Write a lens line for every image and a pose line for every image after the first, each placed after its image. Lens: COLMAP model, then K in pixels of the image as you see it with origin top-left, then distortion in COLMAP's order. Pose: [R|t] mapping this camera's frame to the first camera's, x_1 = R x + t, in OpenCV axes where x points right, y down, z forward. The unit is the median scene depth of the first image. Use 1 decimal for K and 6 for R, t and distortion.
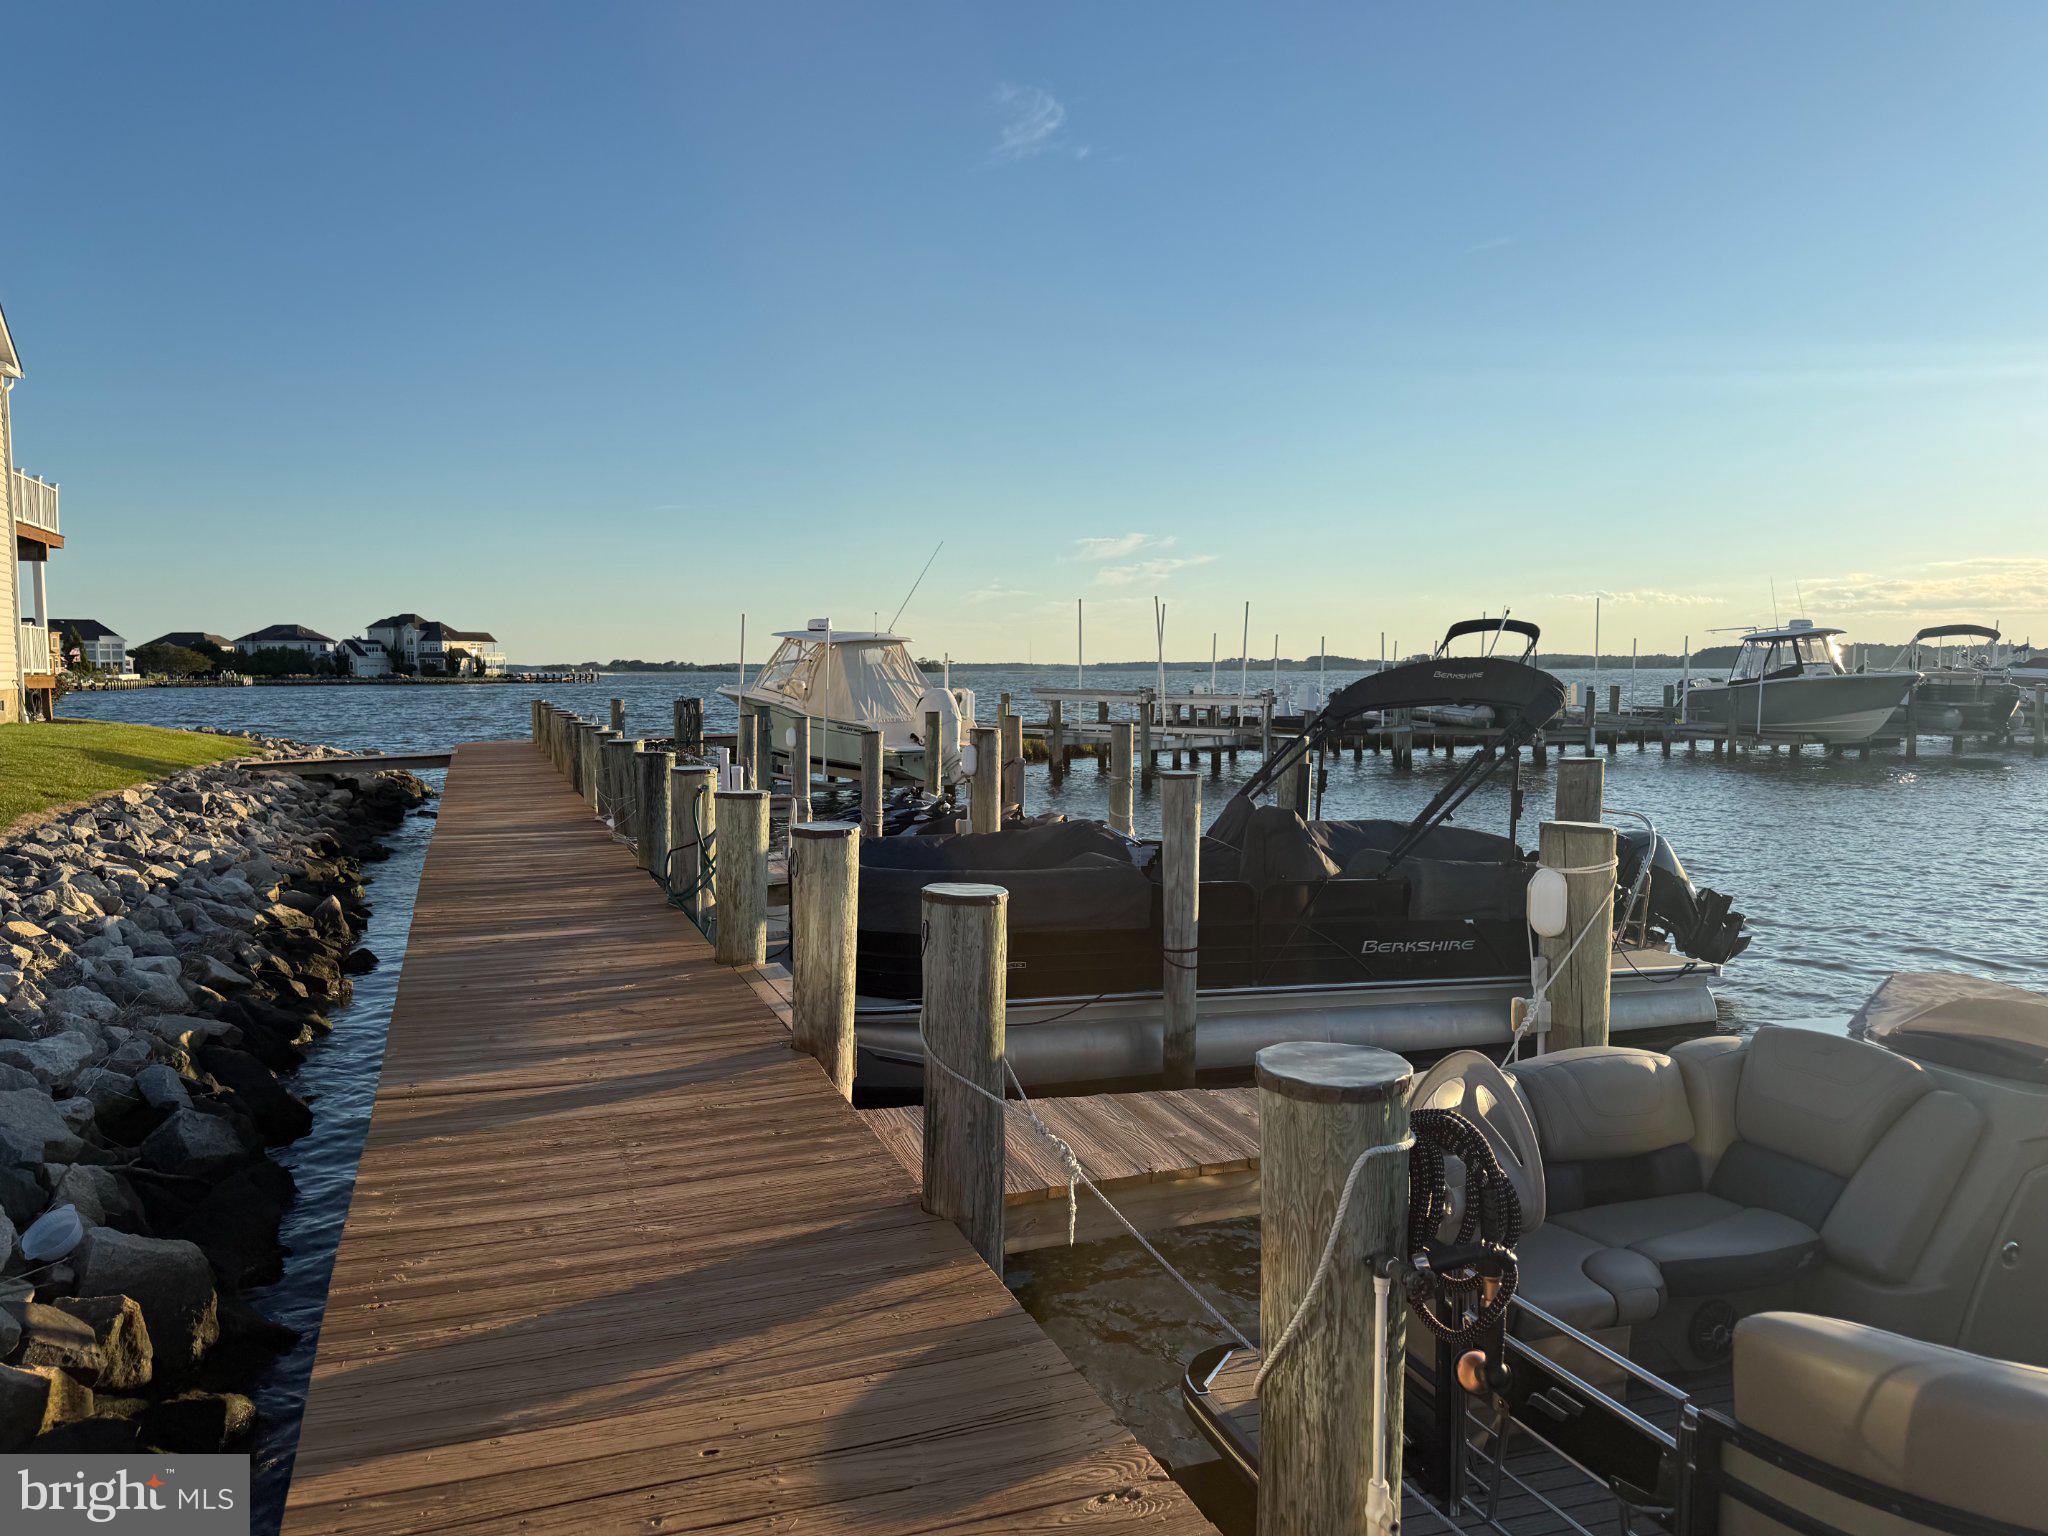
lens RADIAL K [[1426.5, 0, 1024.0], [0, 1426.5, 768.0], [0, 0, 1]] dist [0.066071, -0.103088]
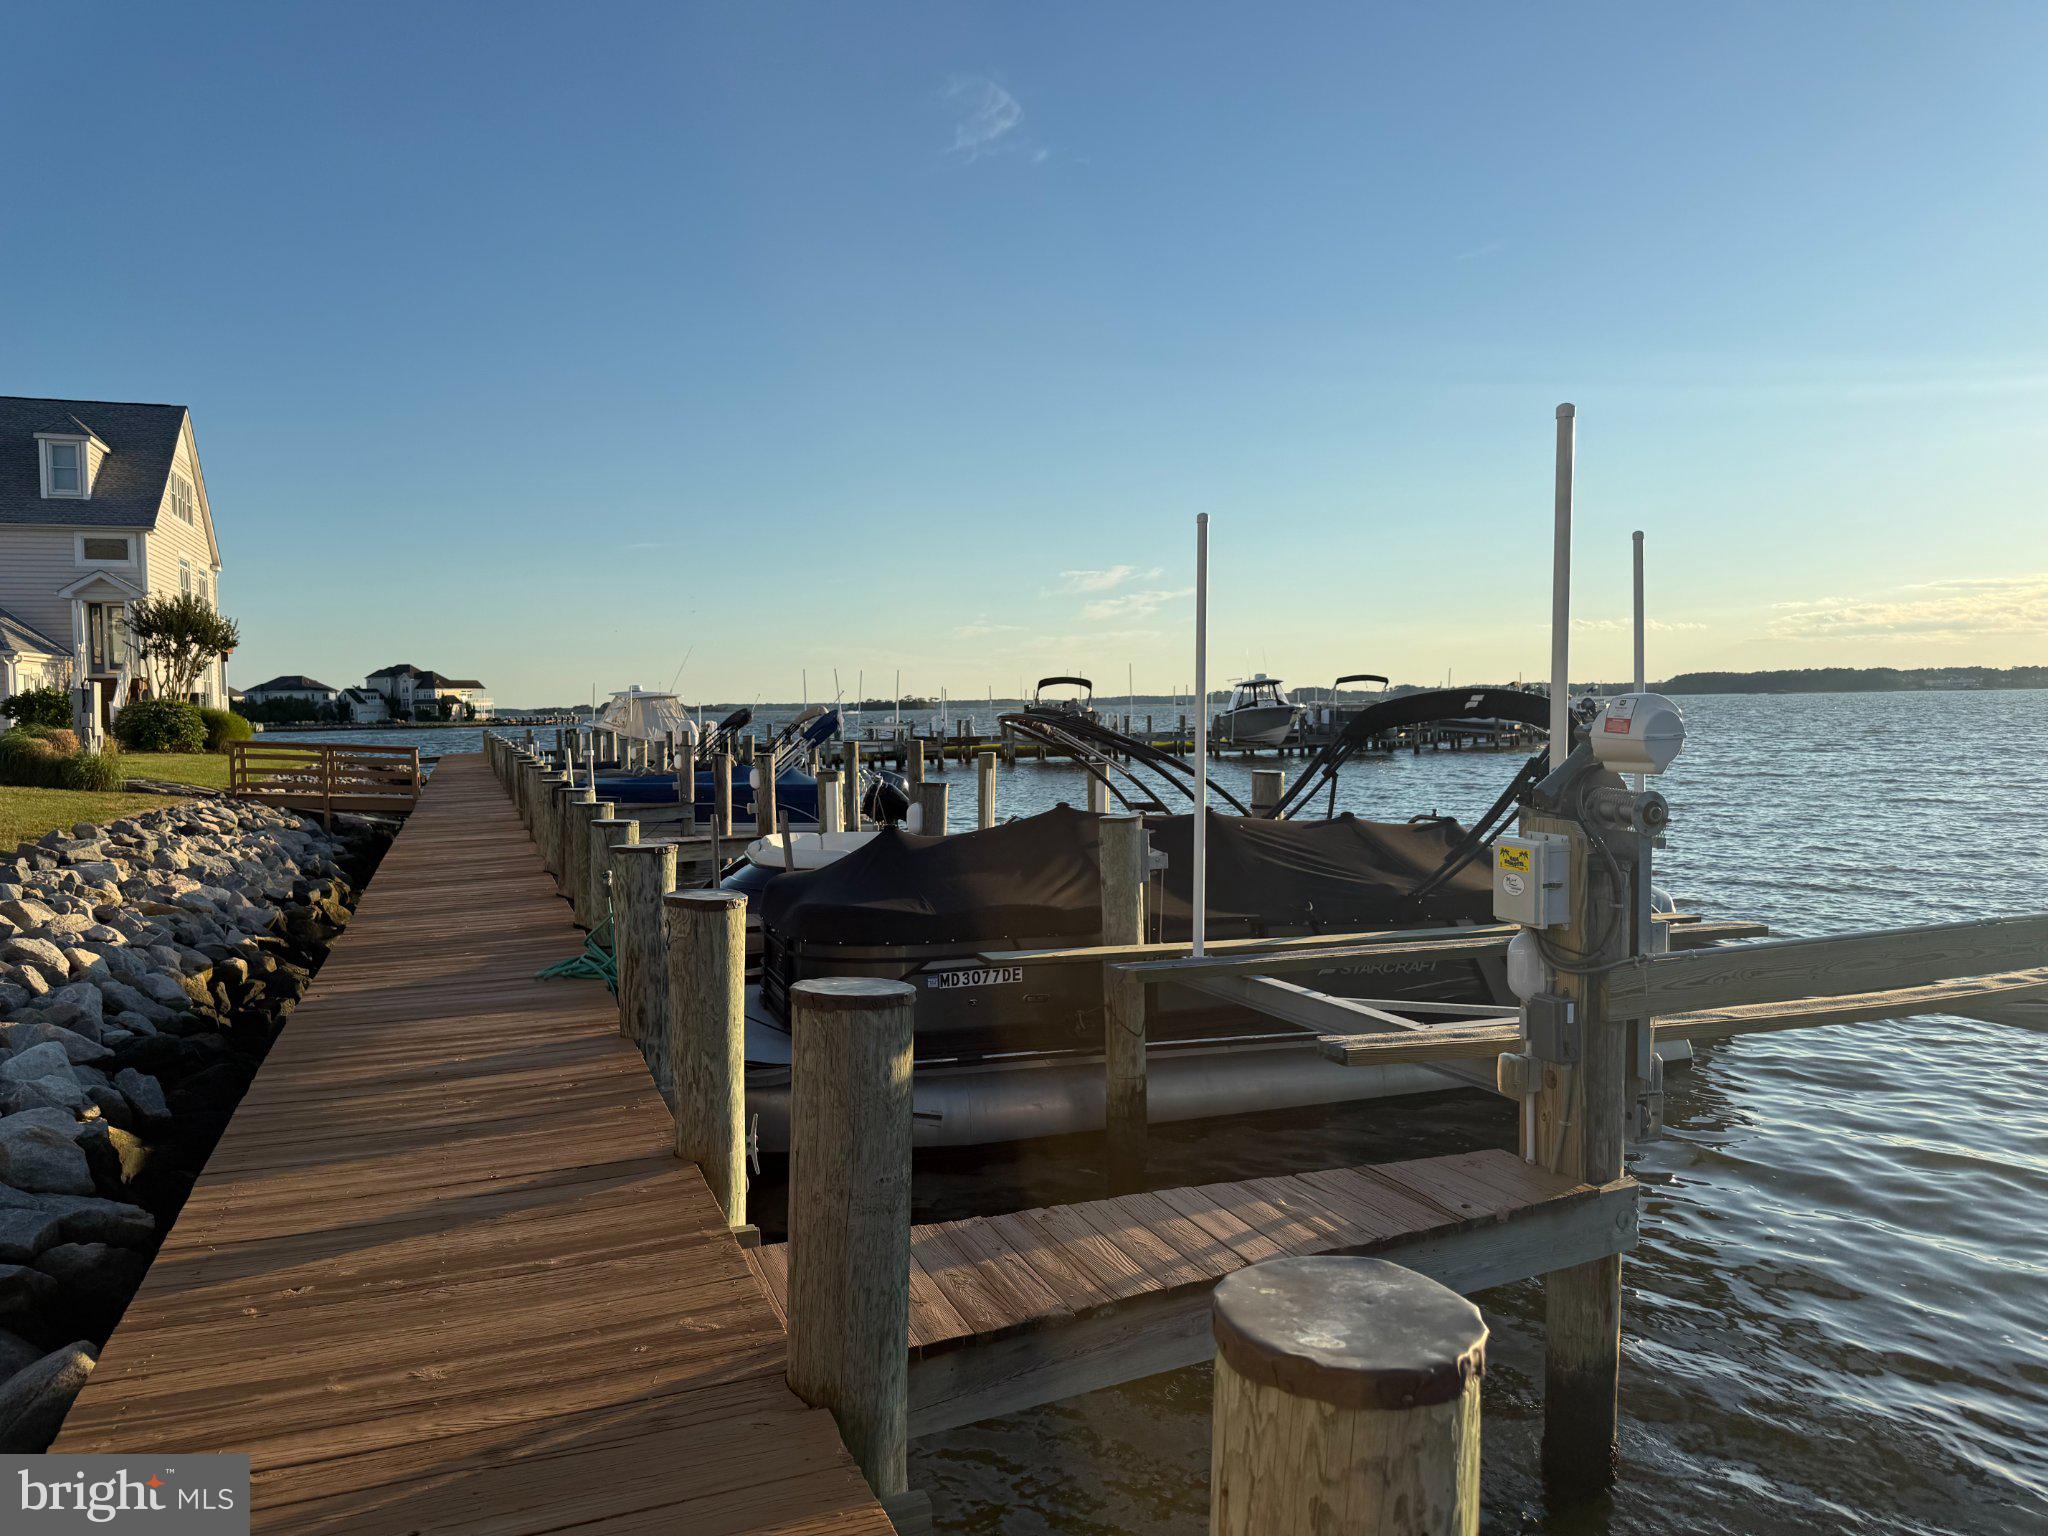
lens RADIAL K [[1426.5, 0, 1024.0], [0, 1426.5, 768.0], [0, 0, 1]] dist [0.066071, -0.103088]
pose [[0.999859, -0.015757, 0.005811, 0.036606], [0.015897, 0.999566, -0.024800, 0.006307], [-0.005417, 0.024889, 0.999676, -0.096158]]
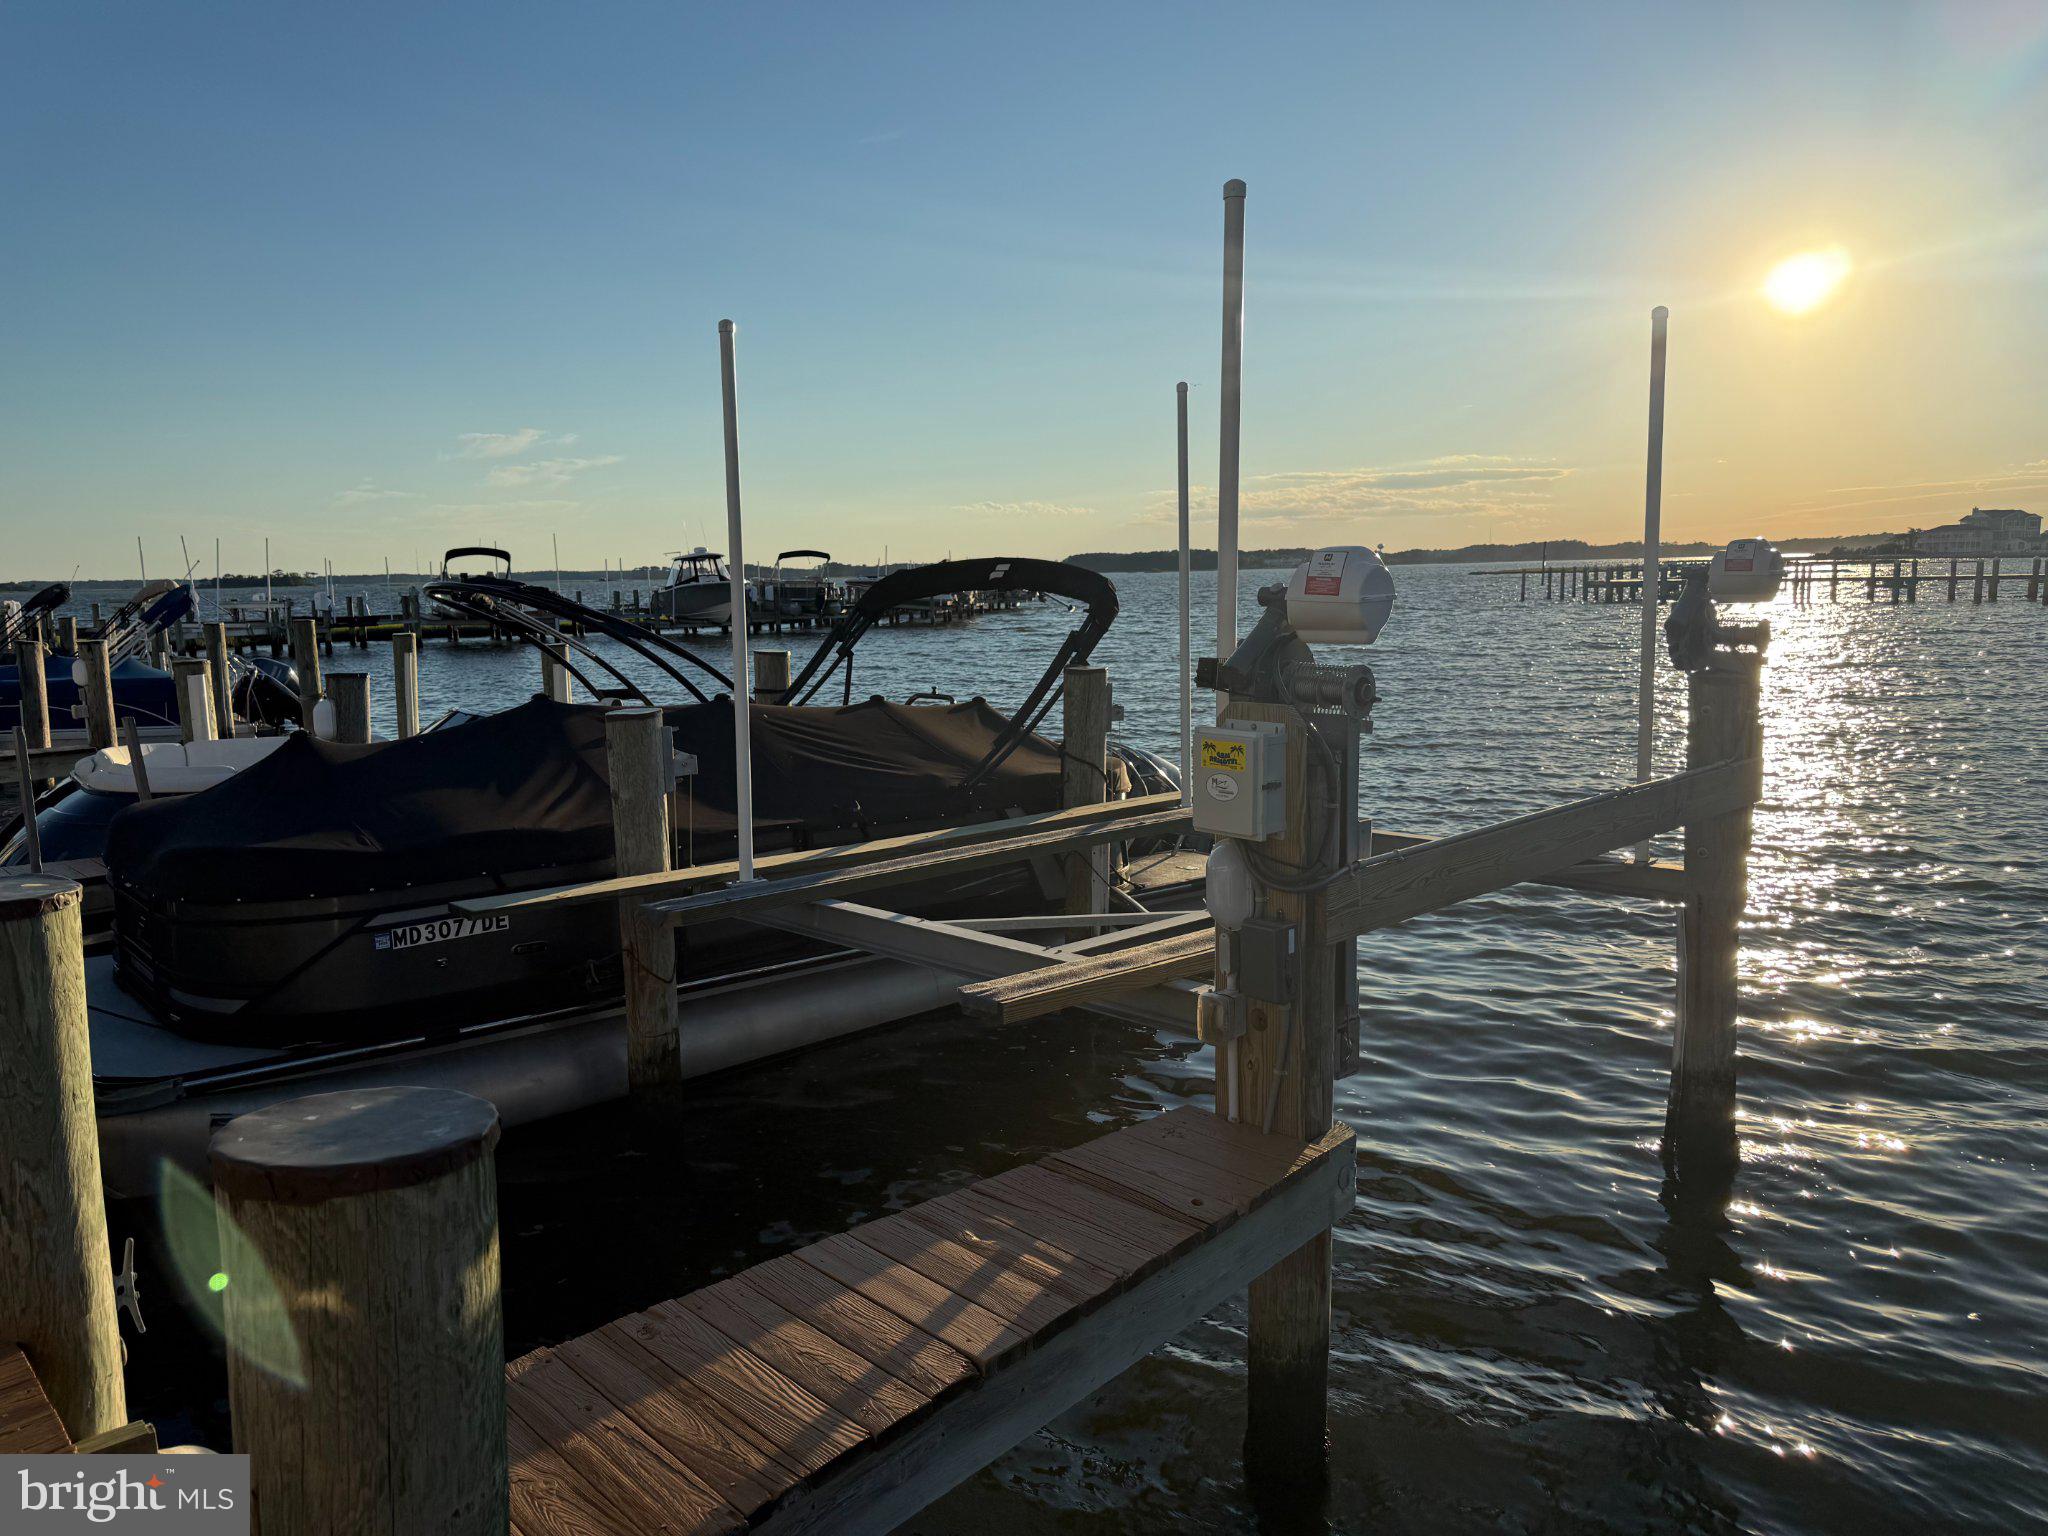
lens RADIAL K [[1424.7, 0, 1031.4], [0, 1424.7, 773.2], [0, 0, 1]] dist [0.106517, -0.182499]
pose [[0.919943, -0.069872, 0.385776, 0.035590], [0.043942, 0.996166, 0.075641, 0.006119], [-0.389582, -0.052633, 0.919487, -0.090542]]
